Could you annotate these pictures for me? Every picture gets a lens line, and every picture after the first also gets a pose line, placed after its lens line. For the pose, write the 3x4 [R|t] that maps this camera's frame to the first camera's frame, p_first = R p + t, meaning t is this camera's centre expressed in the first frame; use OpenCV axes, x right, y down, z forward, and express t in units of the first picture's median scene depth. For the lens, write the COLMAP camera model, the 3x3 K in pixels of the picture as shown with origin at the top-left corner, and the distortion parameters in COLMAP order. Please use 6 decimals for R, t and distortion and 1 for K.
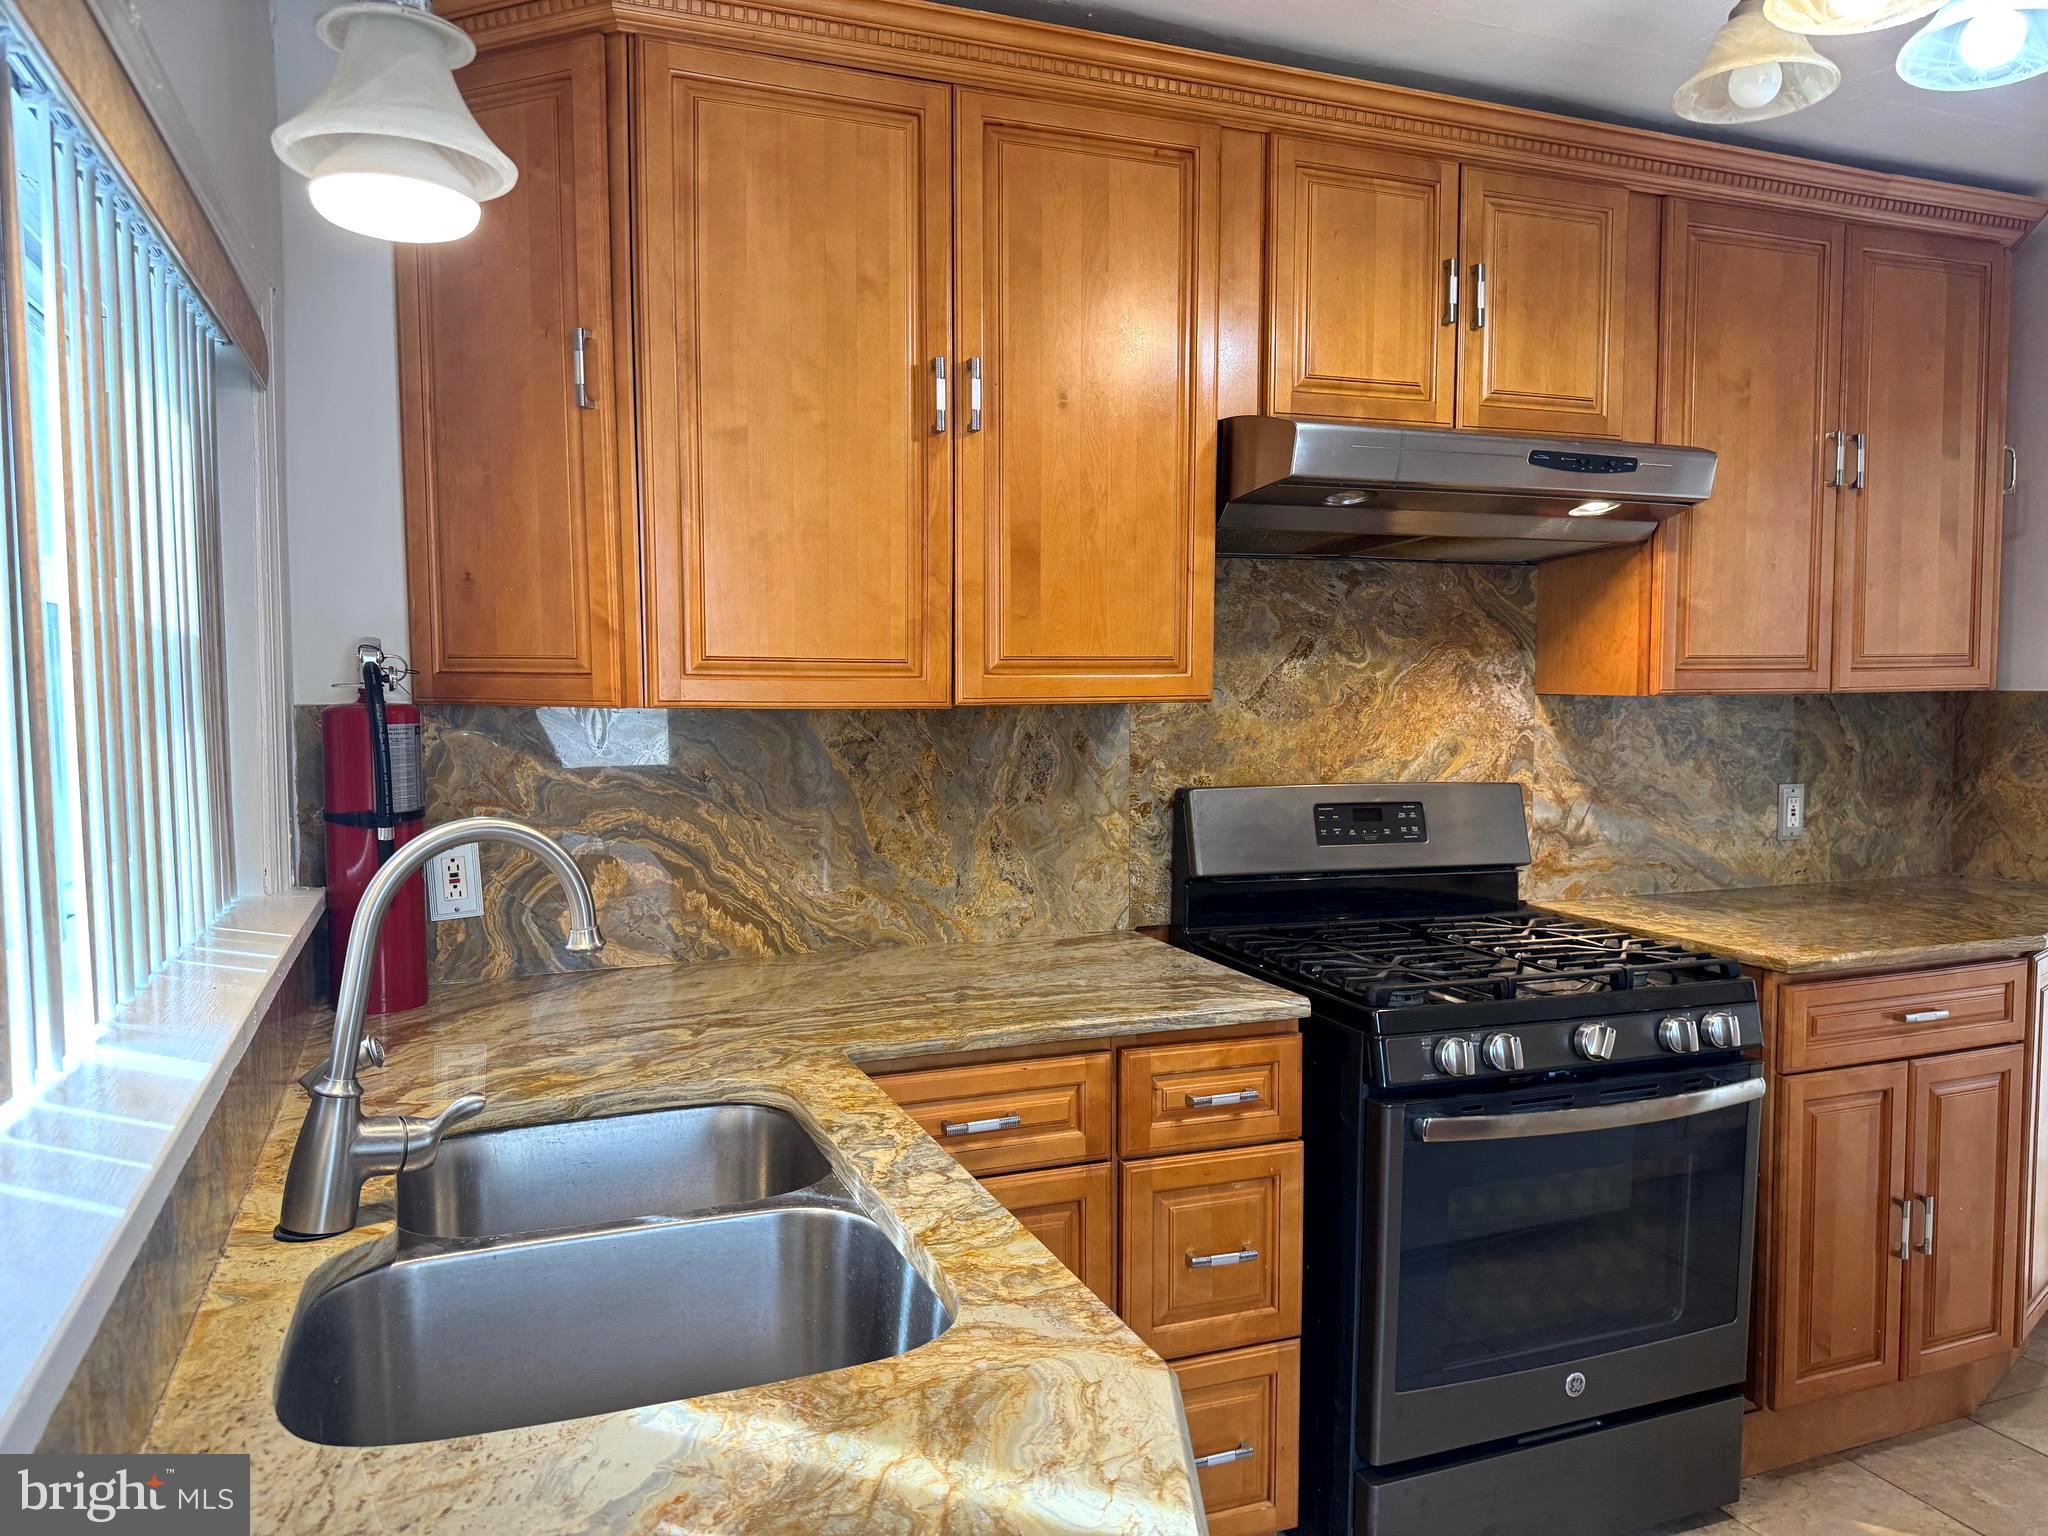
lens RADIAL K [[1435.9, 0, 1021.4], [0, 1435.9, 766.8], [0, 0, 1]] dist [0.053782, -0.060138]
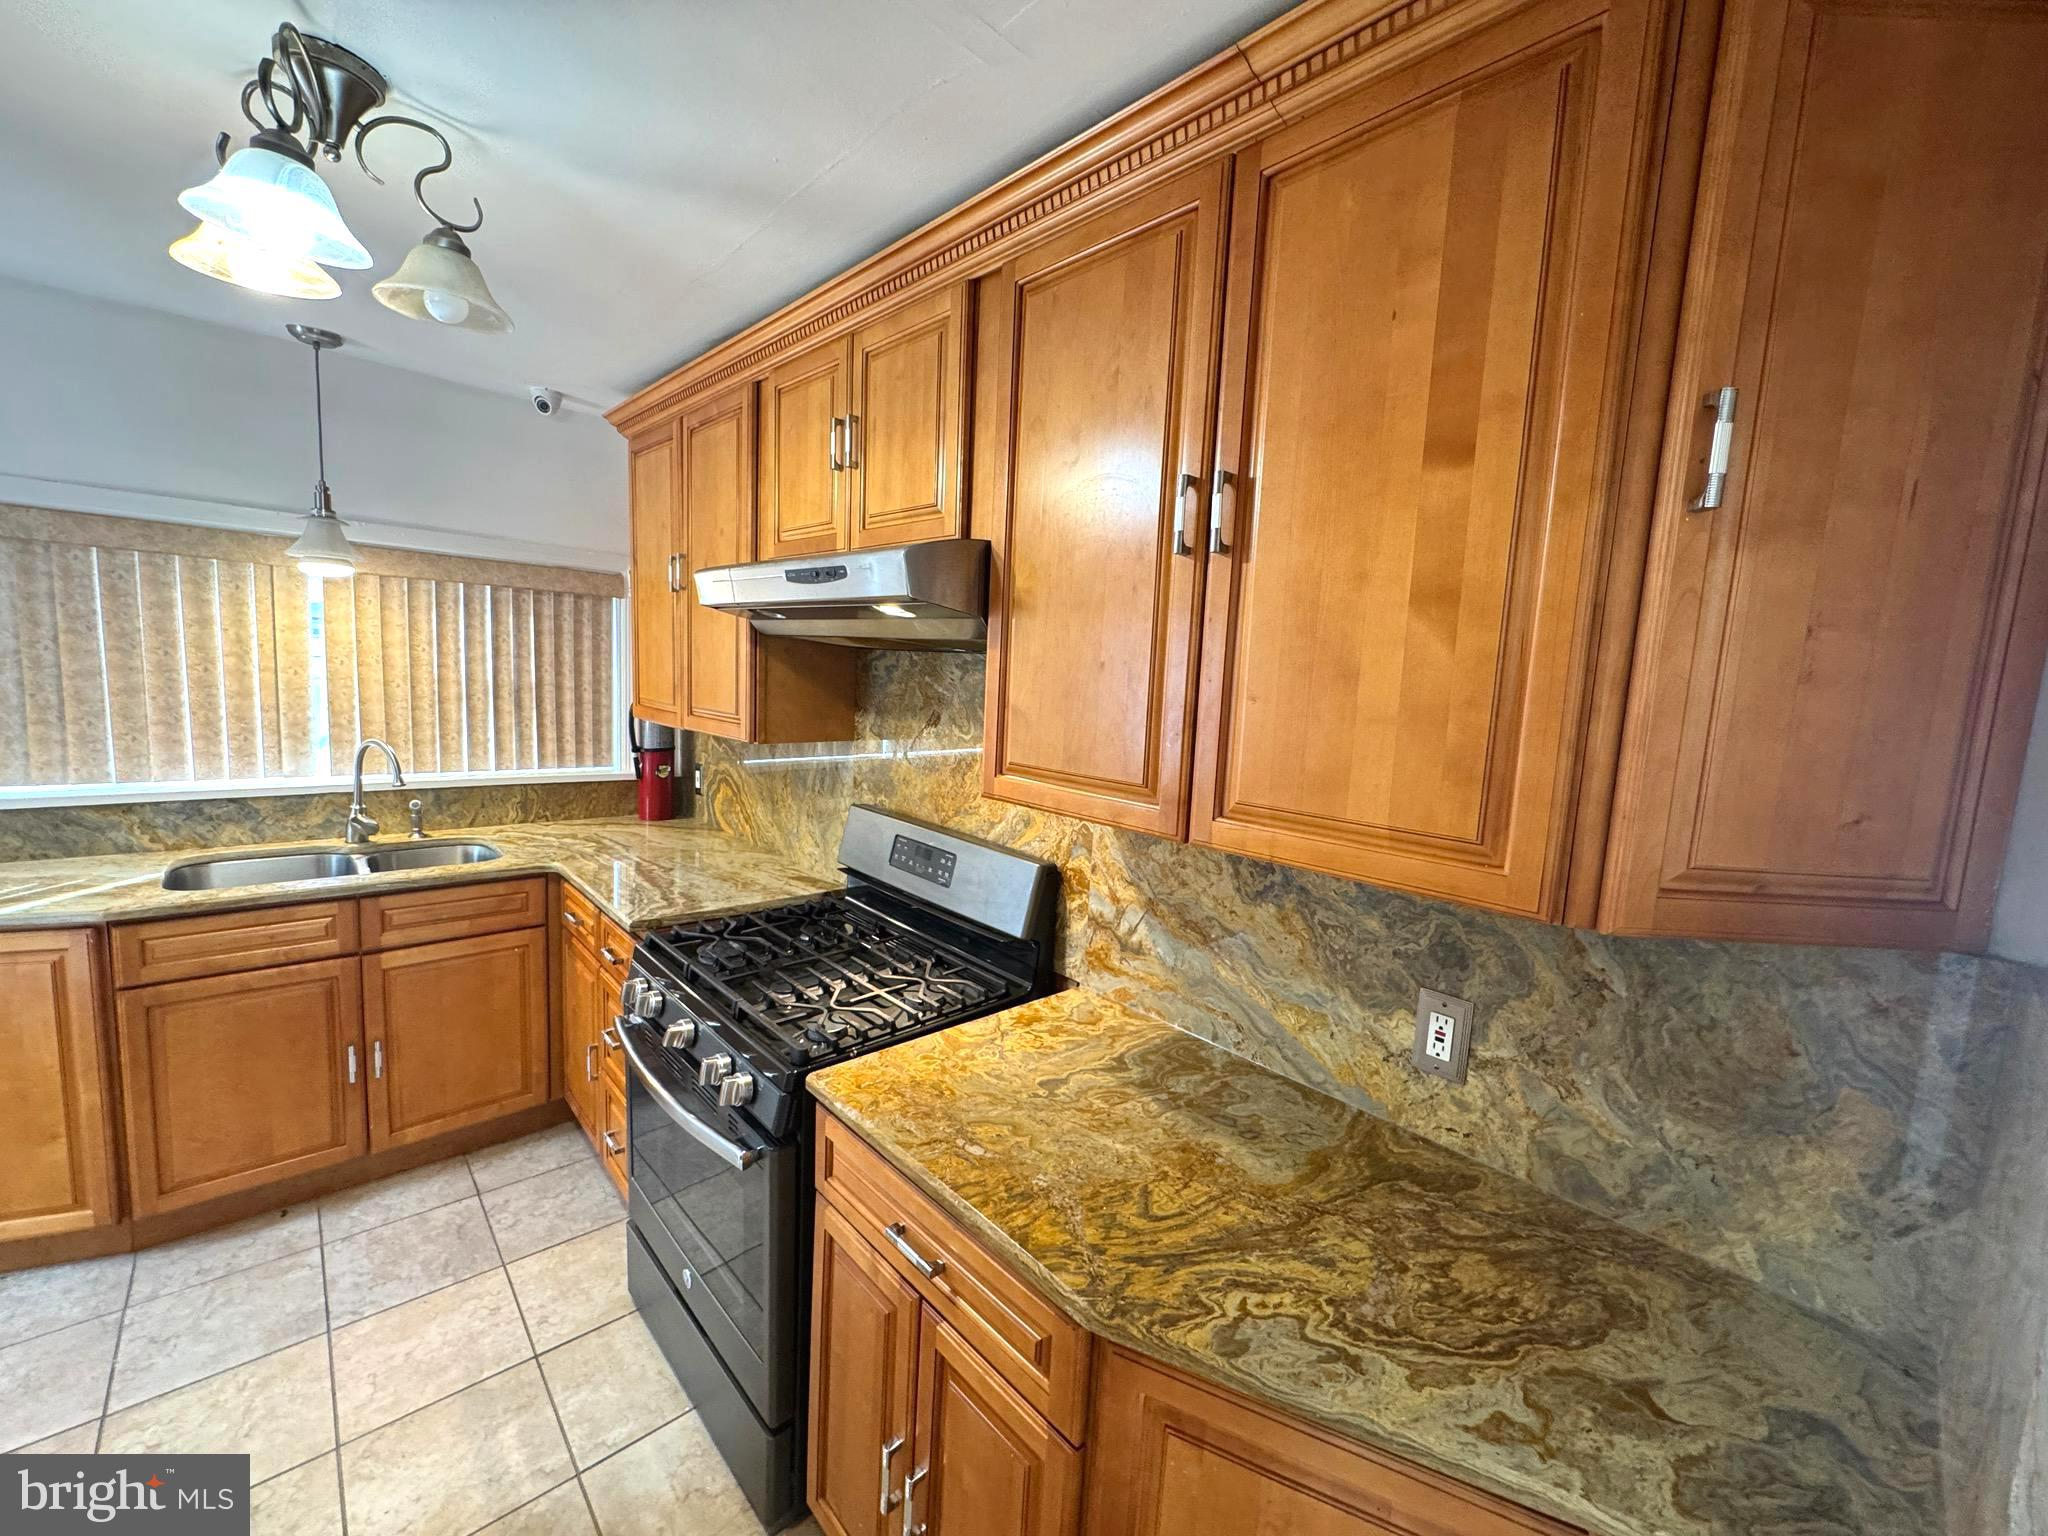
lens RADIAL K [[815.2, 0, 1025.7], [0, 815.2, 764.4], [0, 0, 1]] dist [-0.003496, 0.000617]
pose [[0.372040, 0.134370, -0.918440, 0.843859], [-0.107581, 0.989041, 0.101120, -0.115710], [0.921961, 0.061186, 0.382418, 0.729601]]
